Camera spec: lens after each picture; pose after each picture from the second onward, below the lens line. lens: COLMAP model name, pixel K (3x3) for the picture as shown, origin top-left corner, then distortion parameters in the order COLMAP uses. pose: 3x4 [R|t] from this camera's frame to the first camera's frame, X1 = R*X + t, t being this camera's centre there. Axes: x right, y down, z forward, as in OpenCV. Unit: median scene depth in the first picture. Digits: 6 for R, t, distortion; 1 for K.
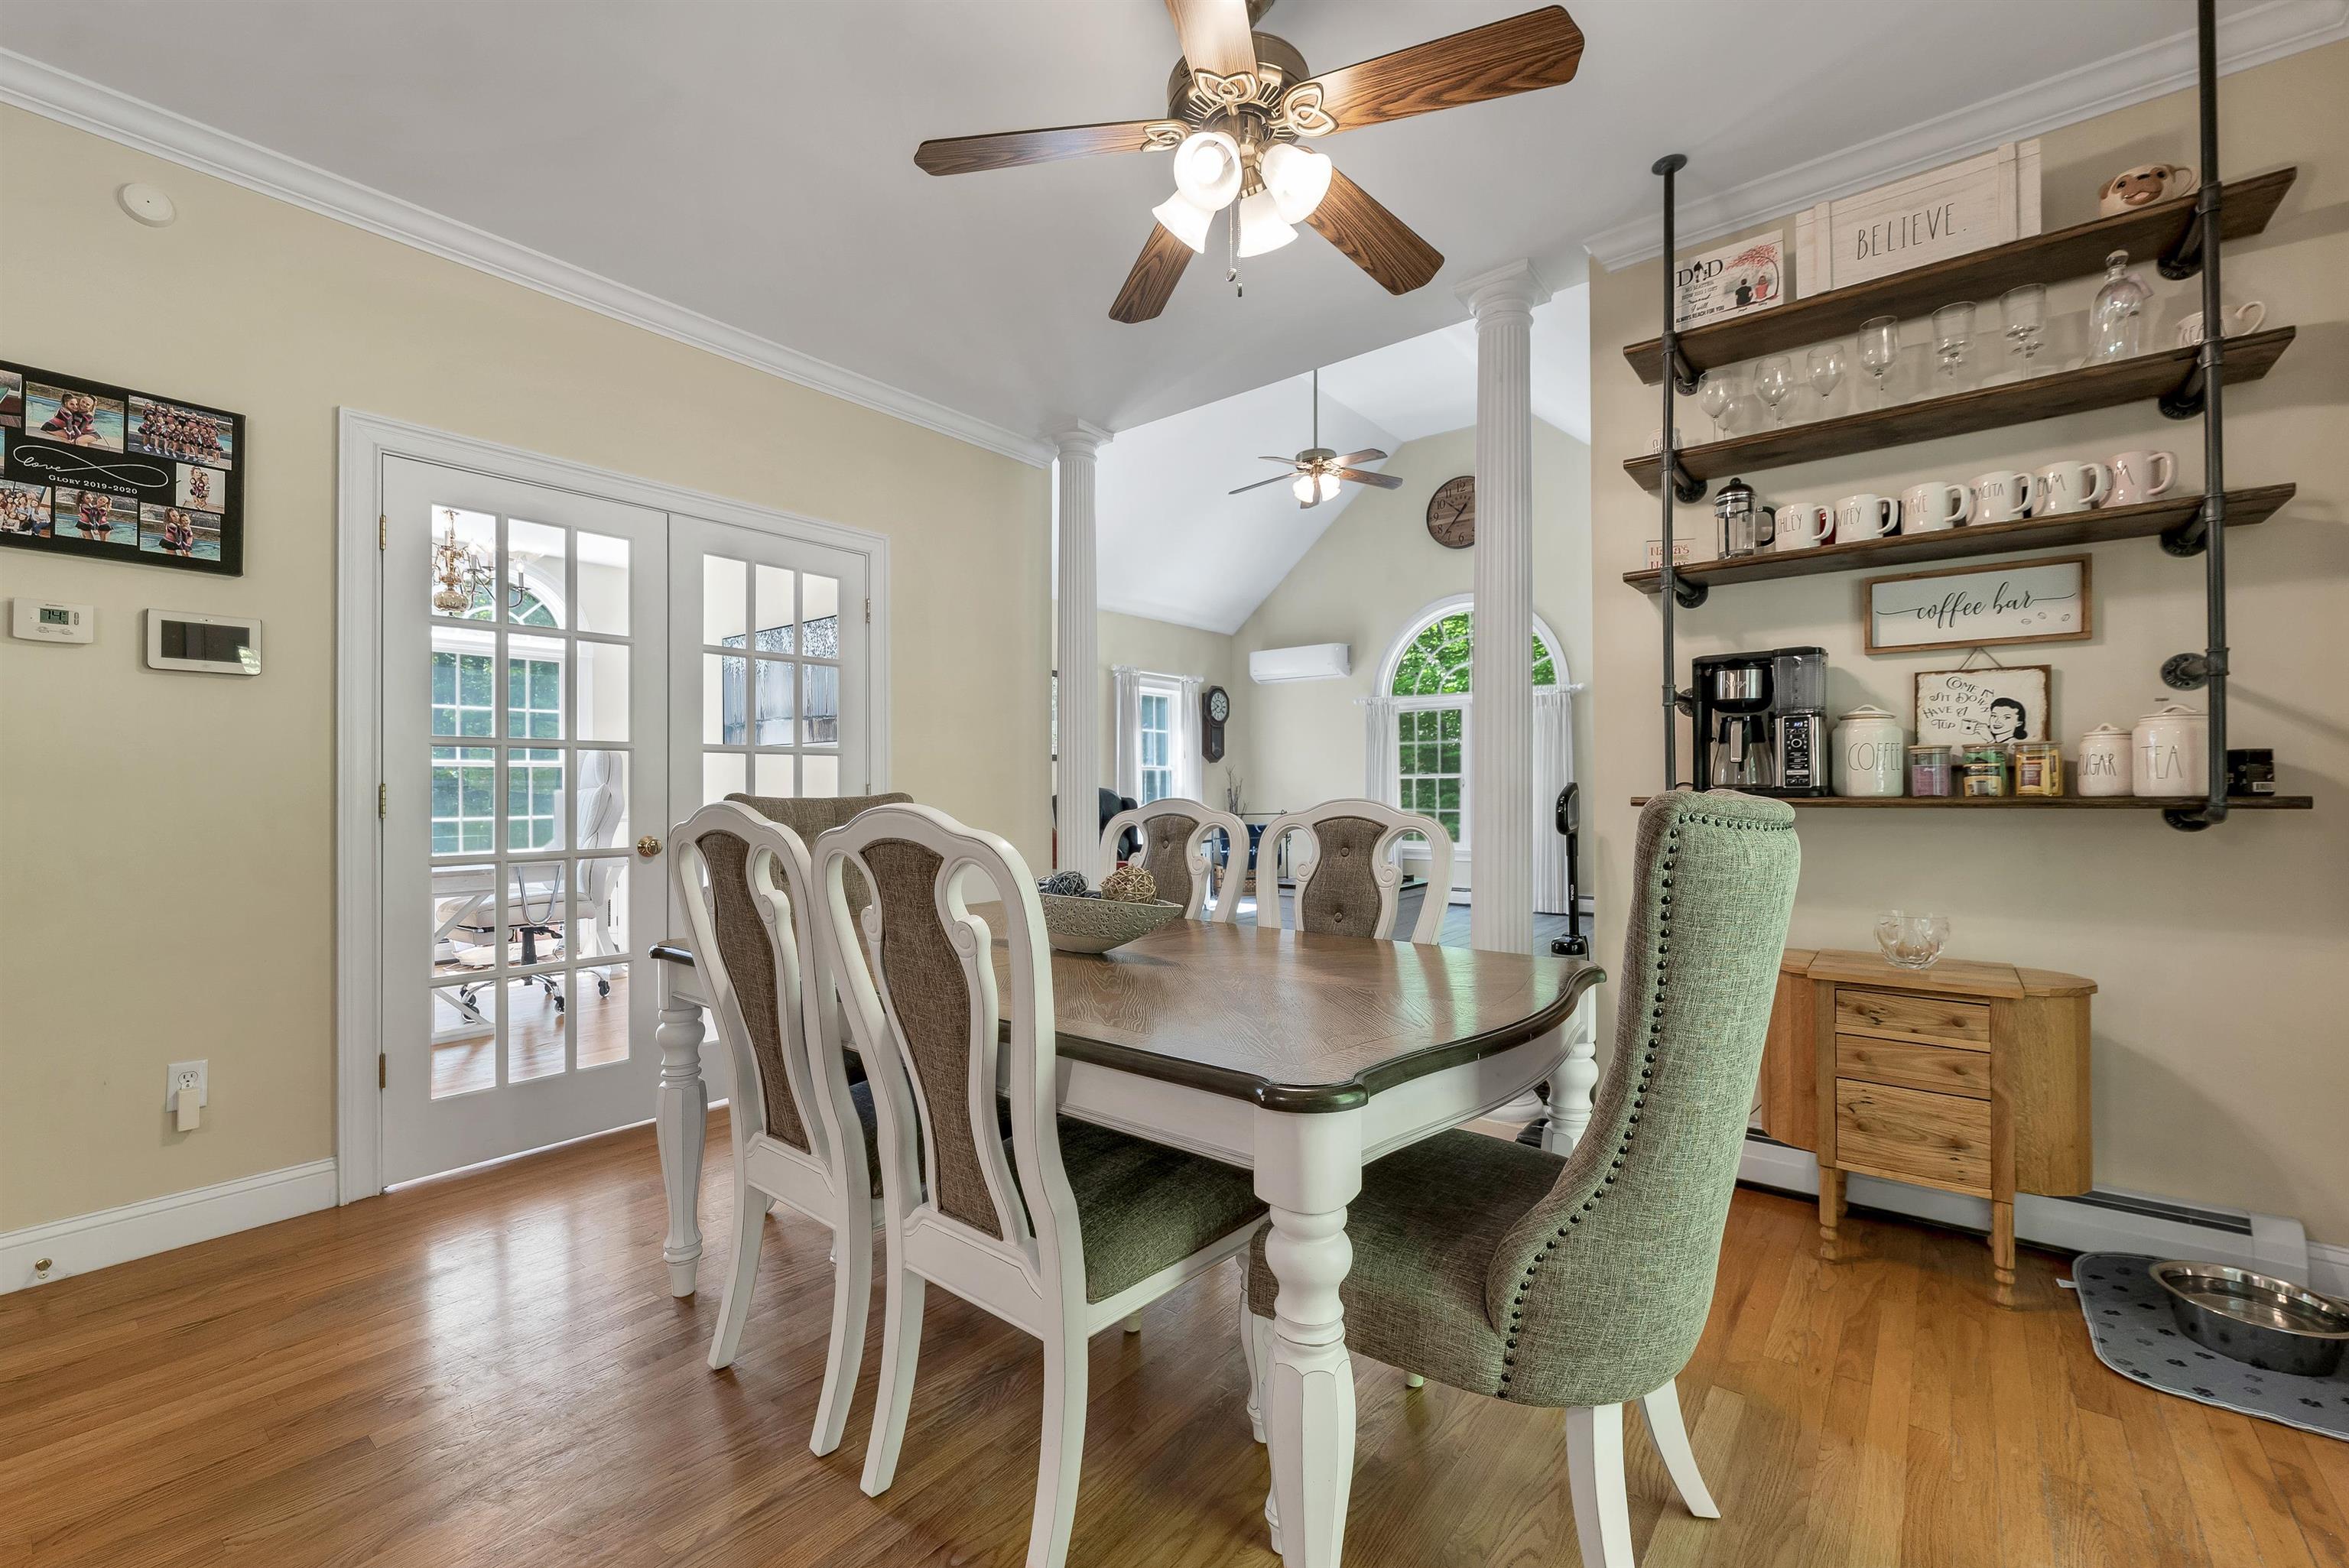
lens RADIAL K [[954.3, 0, 1173.3], [0, 954.3, 781.3], [0, 0, 1]] dist [-0.000416, -0.000106]
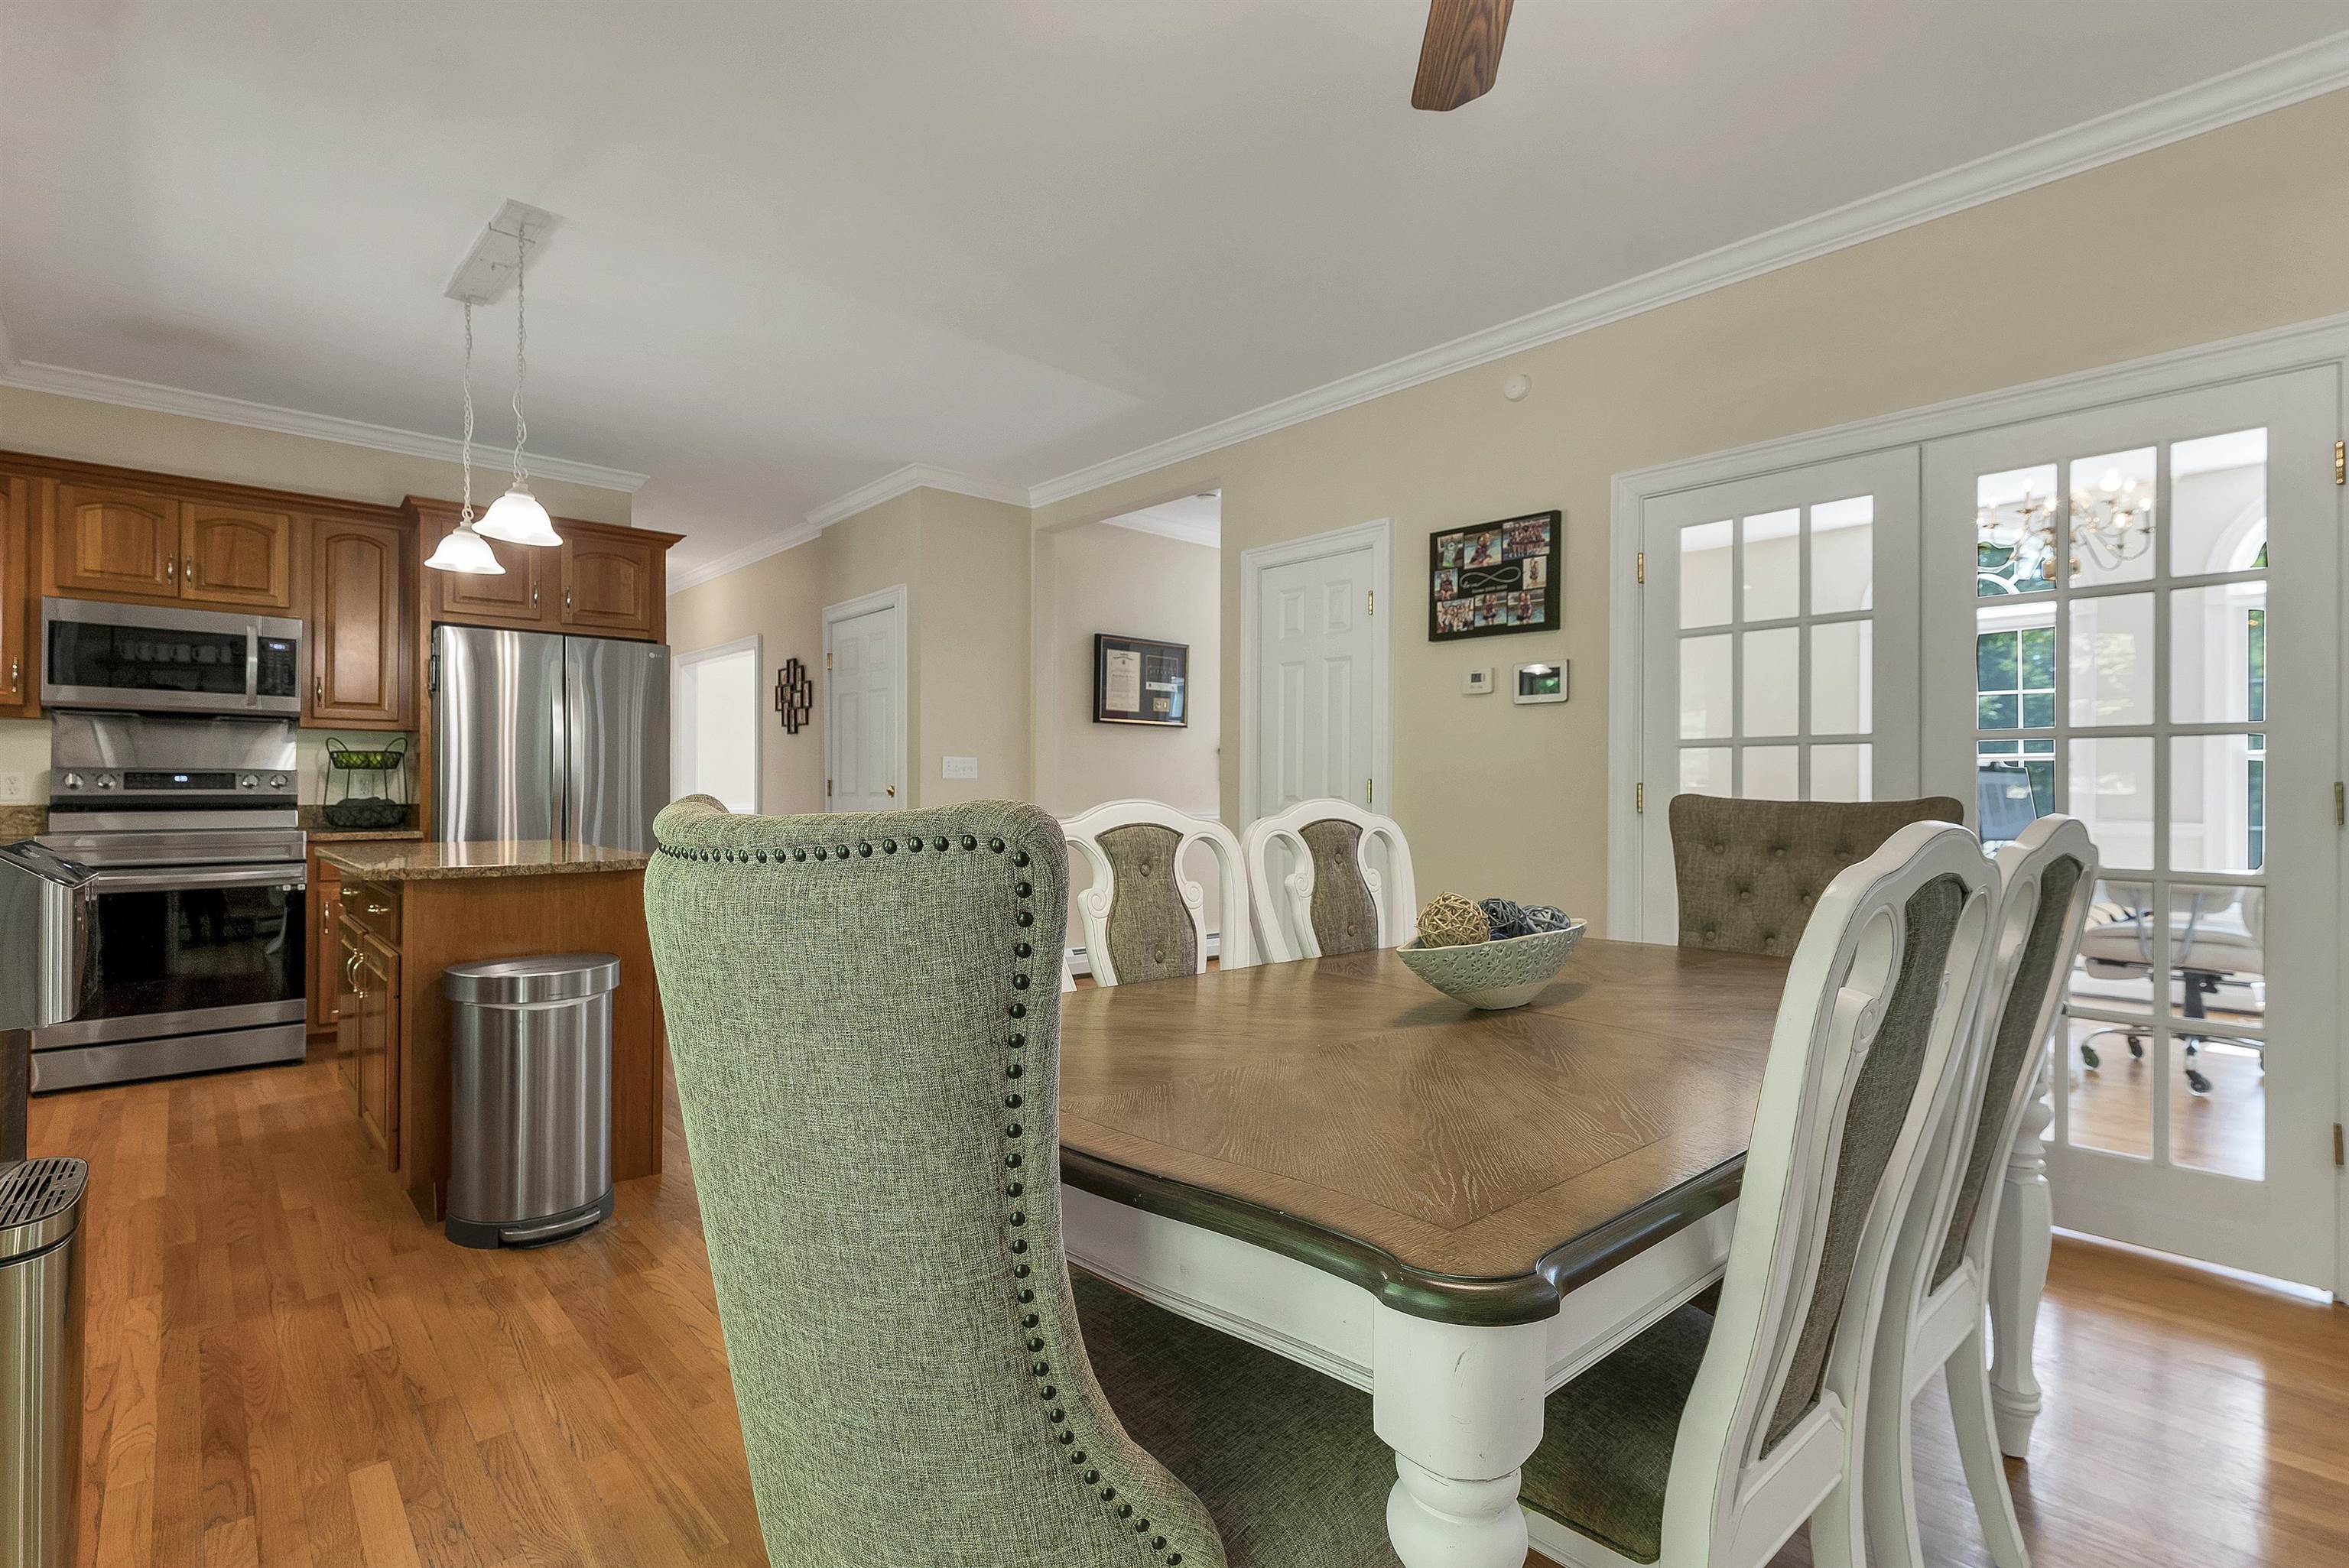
lens RADIAL K [[1093.2, 0, 1173.1], [0, 1093.2, 787.2], [0, 0, 1]] dist [0.000008, -0.000695]
pose [[-0.157348, 0.003561, -0.987537, 0.646240], [0.005458, 0.999981, 0.002736, 0.001976], [0.987528, -0.004959, -0.157364, 0.711889]]
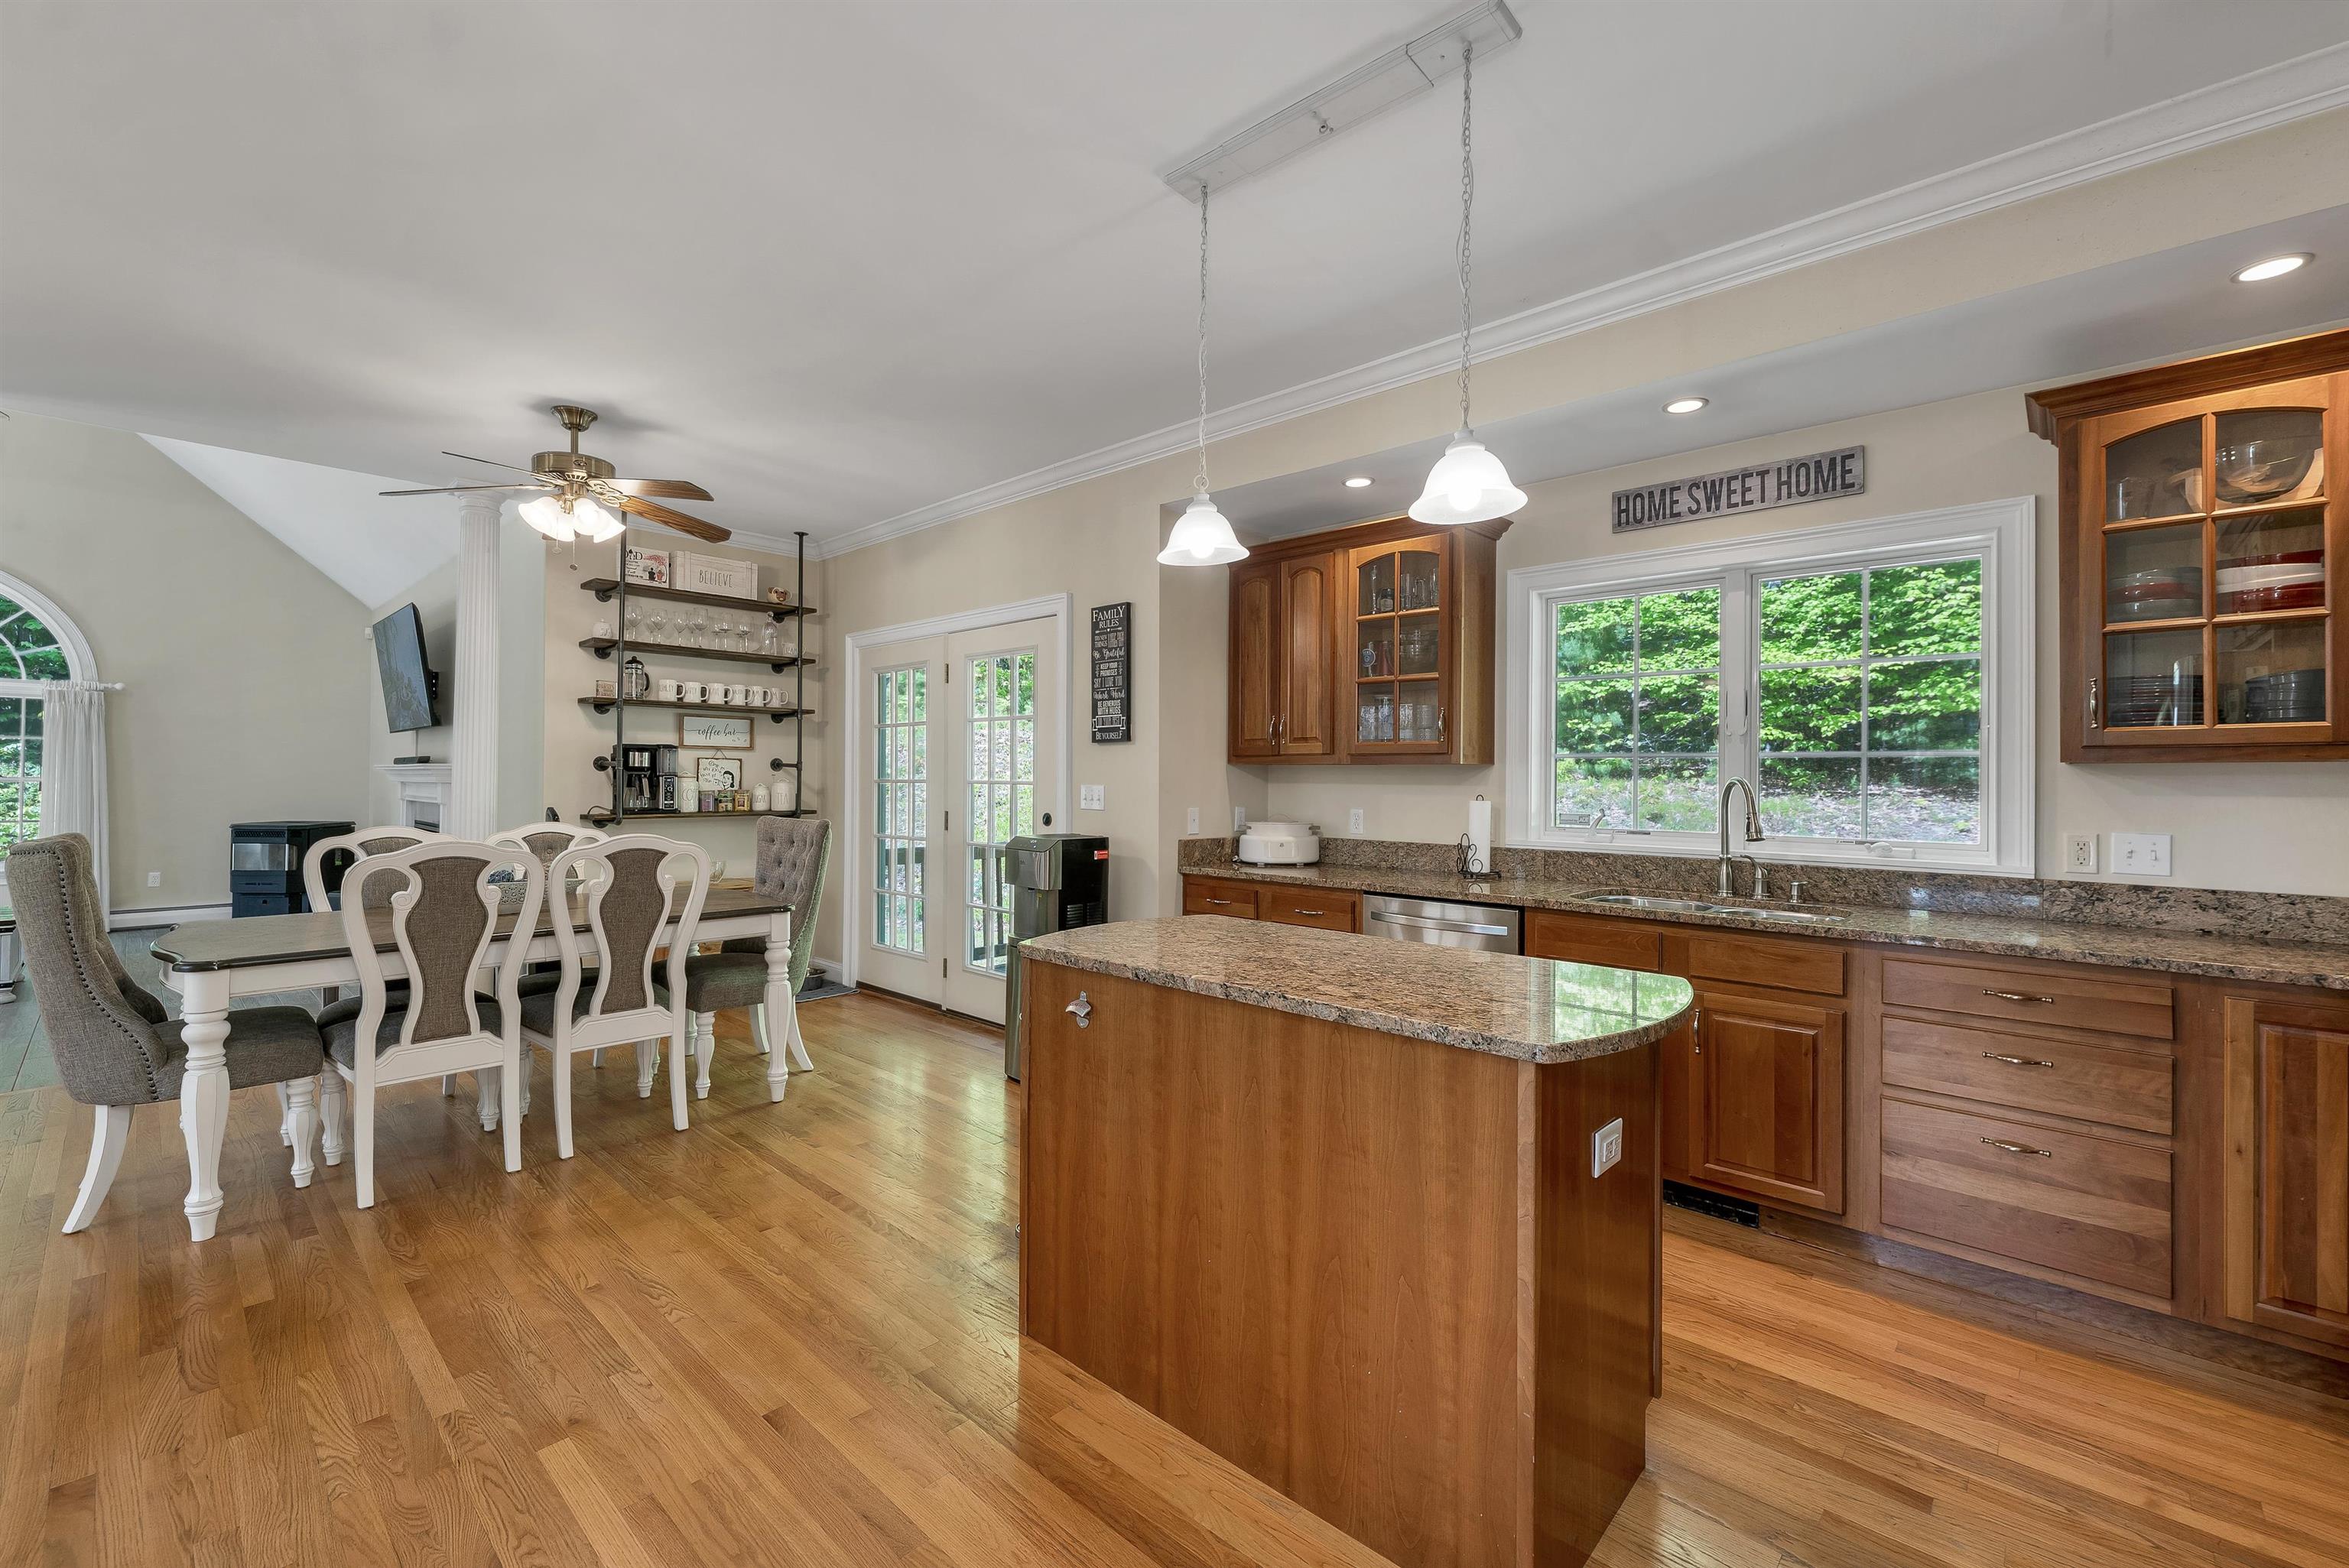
lens RADIAL K [[970.2, 0, 1164.3], [0, 970.2, 775.9], [0, 0, 1]] dist [0.002511, 0.000910]
pose [[0.079573, 0.006650, 0.996807, -1.487523], [-0.016235, 0.999854, -0.005374, -0.077124], [-0.996697, -0.015755, 0.079669, -0.312444]]
